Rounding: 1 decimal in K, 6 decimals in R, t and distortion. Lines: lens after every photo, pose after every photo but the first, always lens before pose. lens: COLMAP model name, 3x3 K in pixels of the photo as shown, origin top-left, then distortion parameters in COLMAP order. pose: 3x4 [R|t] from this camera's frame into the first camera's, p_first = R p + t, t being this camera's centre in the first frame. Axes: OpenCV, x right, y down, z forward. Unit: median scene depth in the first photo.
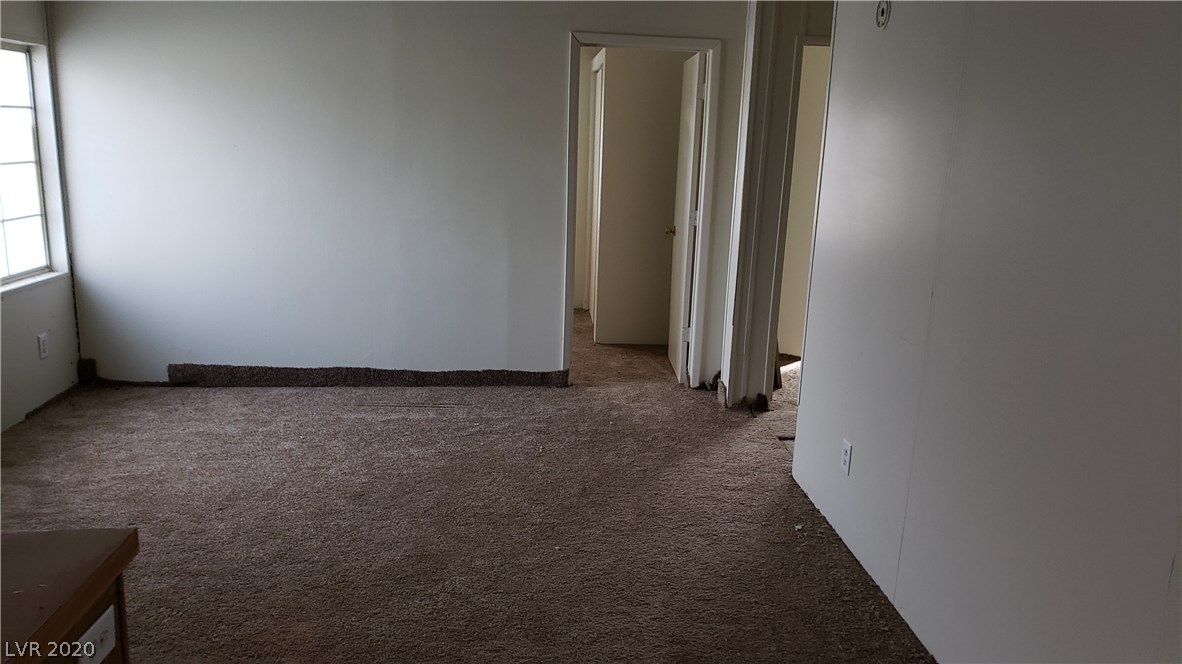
lens RADIAL K [[892.7, 0, 605.3], [0, 892.7, 334.9], [0, 0, 1]] dist [0.051410, -0.039754]
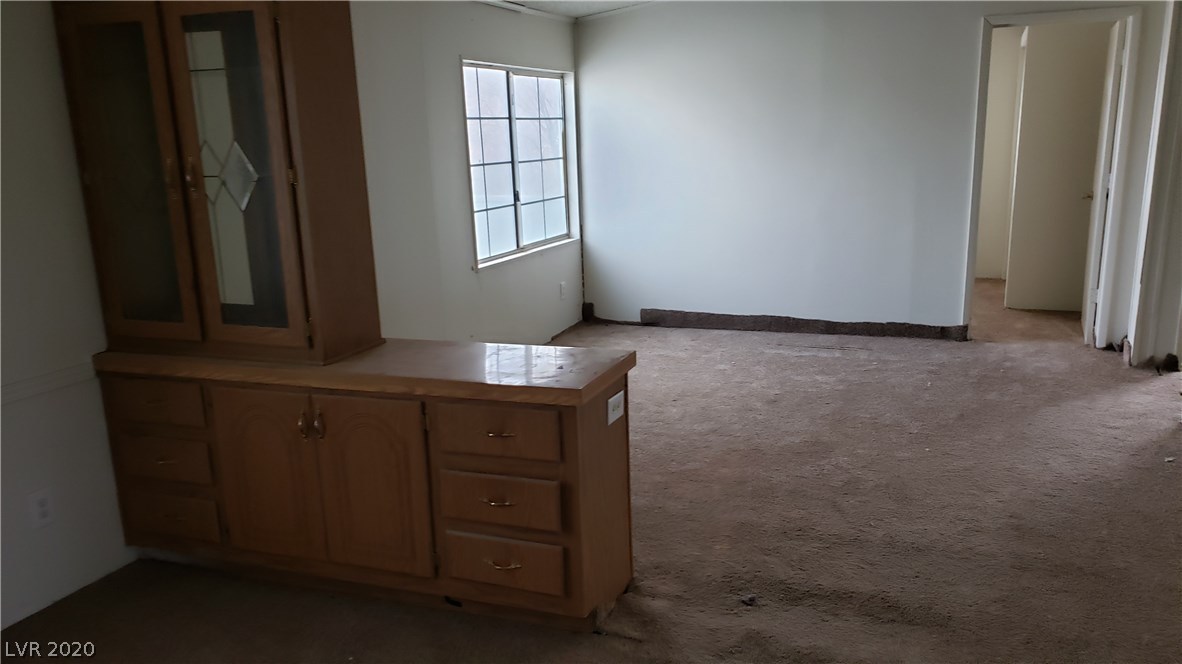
lens RADIAL K [[892.7, 0, 605.3], [0, 892.7, 334.9], [0, 0, 1]] dist [0.051410, -0.039754]
pose [[0.886409, 0.048385, -0.460367, 0.078592], [-0.045235, 0.998816, 0.017879, 0.055147], [0.460687, 0.004976, 0.887548, -0.198448]]
